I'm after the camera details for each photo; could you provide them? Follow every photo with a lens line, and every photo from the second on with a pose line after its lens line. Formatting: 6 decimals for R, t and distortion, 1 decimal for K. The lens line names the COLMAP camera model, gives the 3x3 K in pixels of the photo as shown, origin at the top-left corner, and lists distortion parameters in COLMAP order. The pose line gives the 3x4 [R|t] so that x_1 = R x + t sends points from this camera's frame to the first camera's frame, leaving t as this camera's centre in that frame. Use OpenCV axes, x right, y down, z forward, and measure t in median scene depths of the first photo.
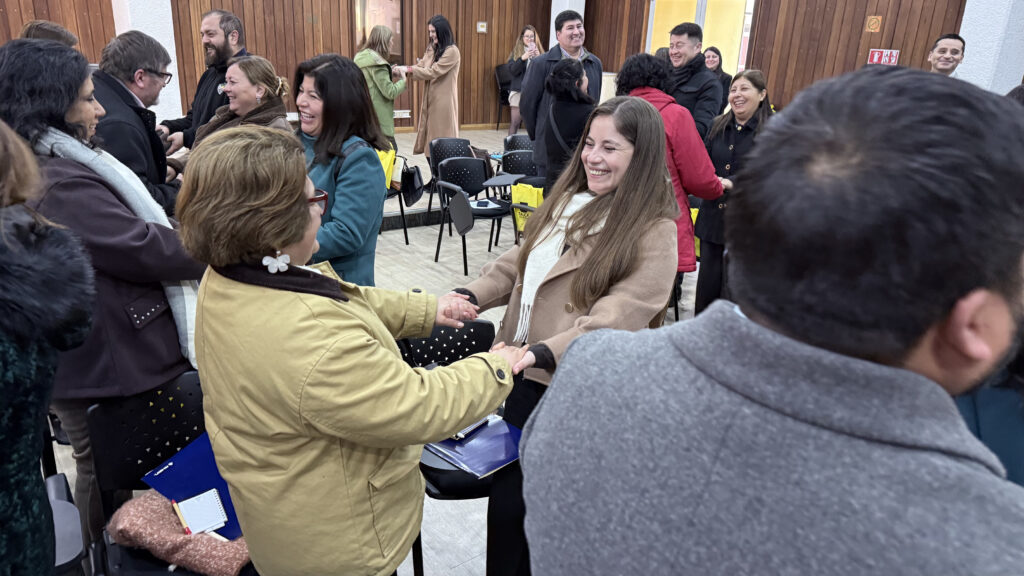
lens RADIAL K [[719.8, 0, 519.0], [0, 719.8, 297.9], [0, 0, 1]] dist [0.062768, -0.082514]
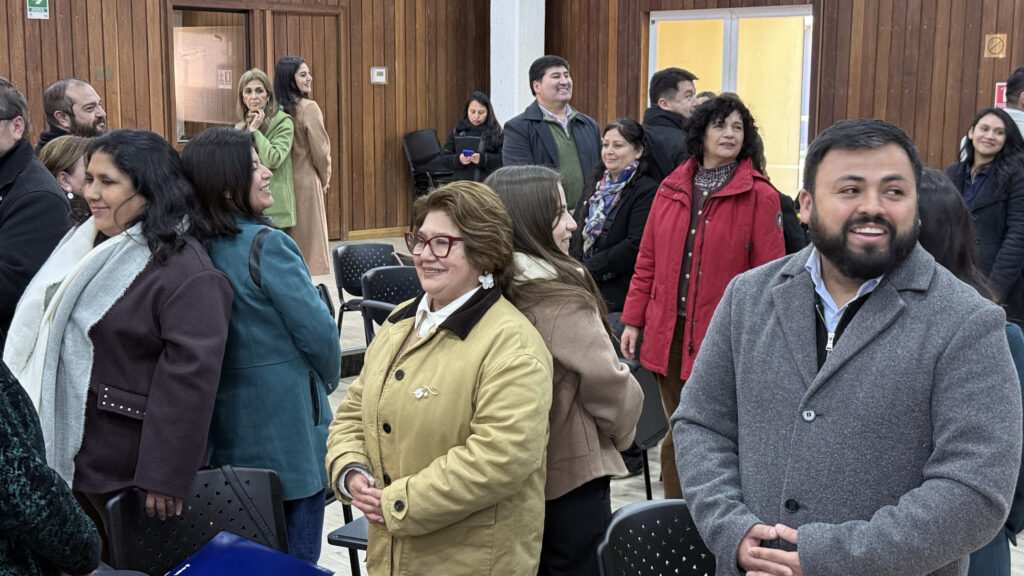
lens RADIAL K [[1407.6, 0, 508.6], [0, 1407.6, 280.9], [0, 0, 1]] dist [0.110109, 0.000000]
pose [[0.996428, -0.051236, 0.067133, -0.034523], [0.063902, 0.977151, -0.202714, 0.048052], [-0.055213, 0.206280, 0.976934, -0.144710]]
